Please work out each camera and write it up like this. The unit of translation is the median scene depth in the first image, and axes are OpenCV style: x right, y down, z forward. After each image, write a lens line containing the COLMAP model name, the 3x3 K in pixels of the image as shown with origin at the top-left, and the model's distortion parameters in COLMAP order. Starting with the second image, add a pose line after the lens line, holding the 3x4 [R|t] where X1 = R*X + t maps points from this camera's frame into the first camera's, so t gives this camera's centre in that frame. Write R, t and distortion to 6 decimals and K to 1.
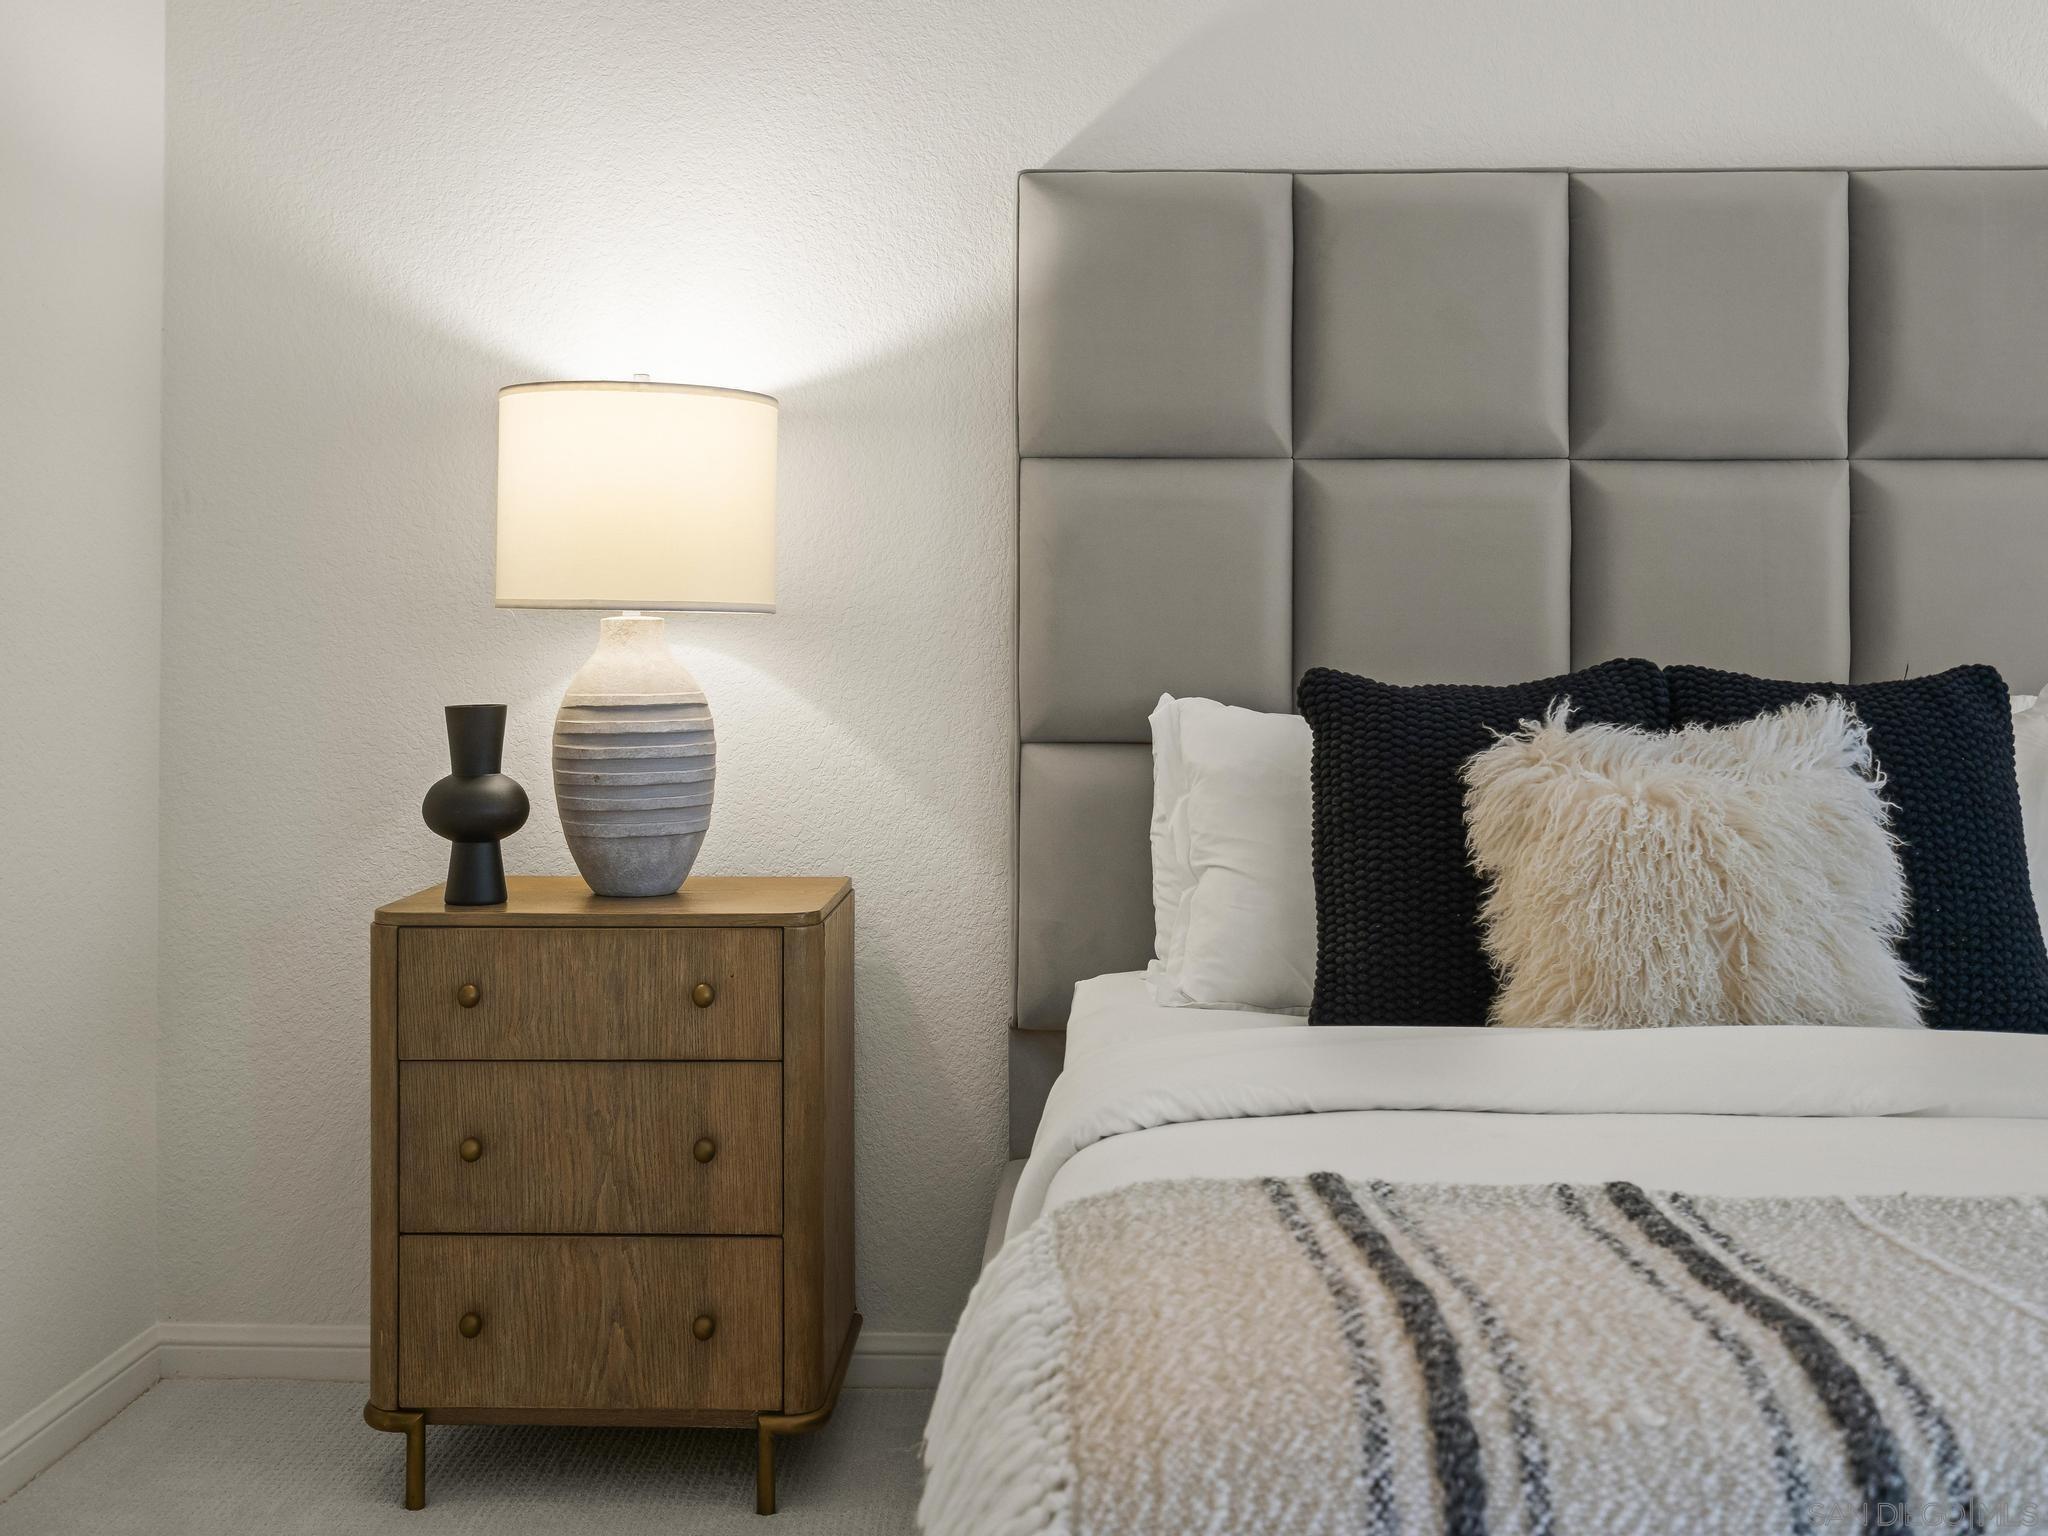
lens RADIAL K [[2051.6, 0, 1027.1], [0, 2051.6, 640.0], [0, 0, 1]] dist [0.001609, 0.007158]
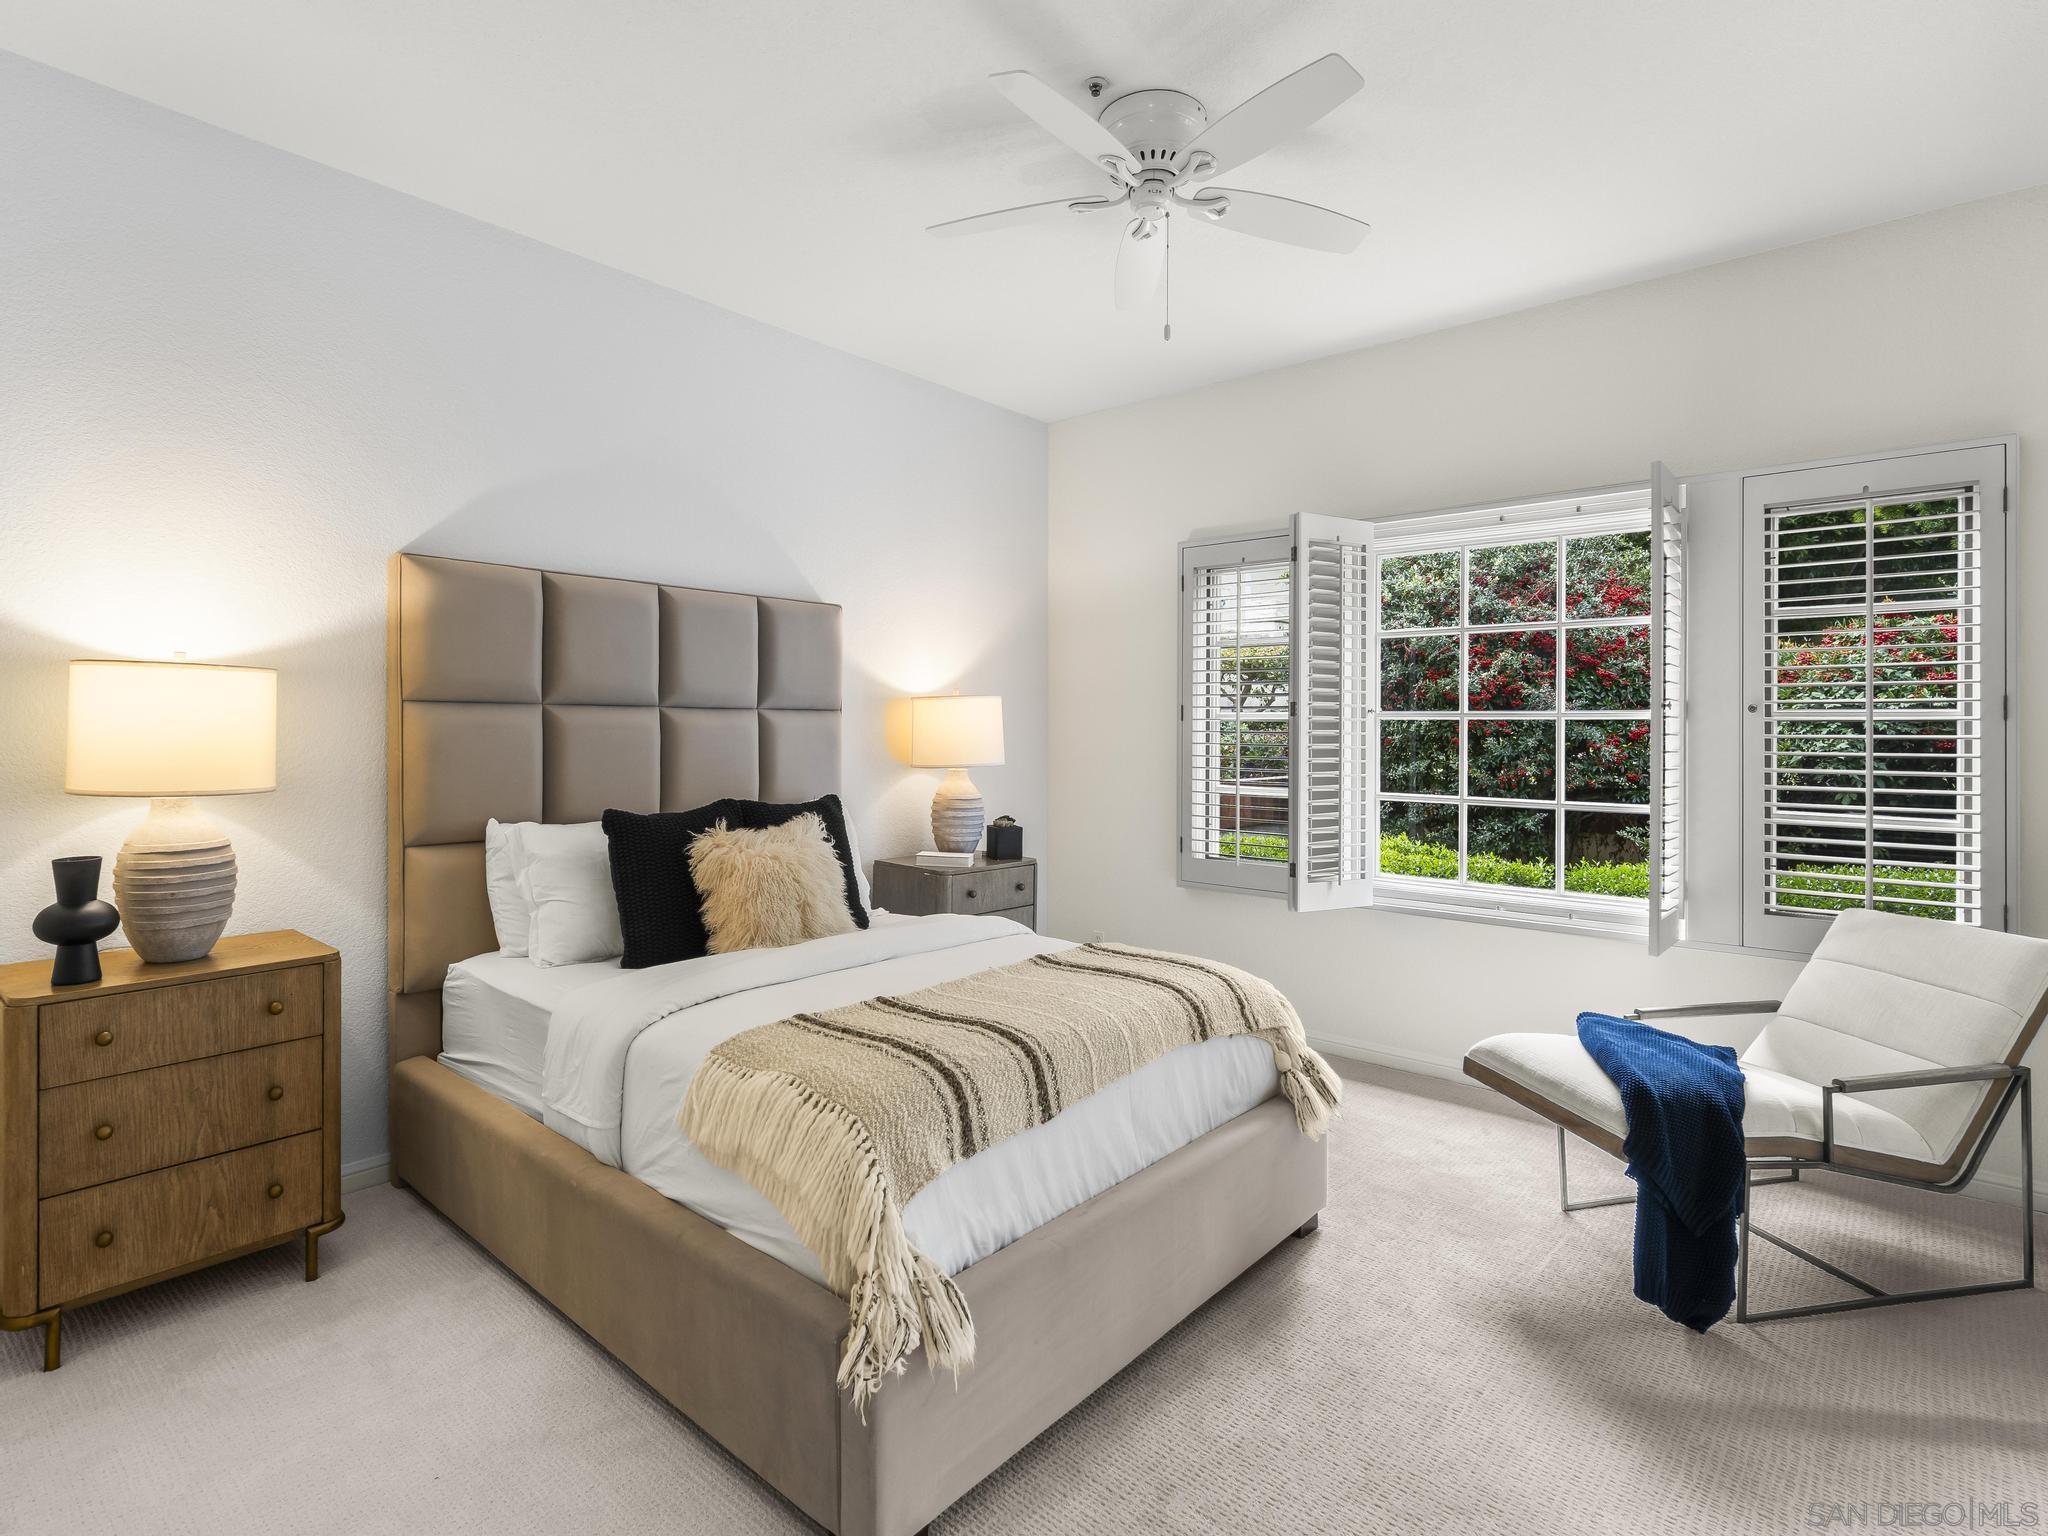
lens RADIAL K [[962.1, 0, 1049.0], [0, 962.1, 729.6], [0, 0, 1]] dist [0.003843, -0.000212]
pose [[0.638837, 0.010550, 0.769270, -0.378868], [-0.010319, 0.999934, -0.005144, -0.075823], [-0.769273, -0.004652, 0.638903, -0.071120]]
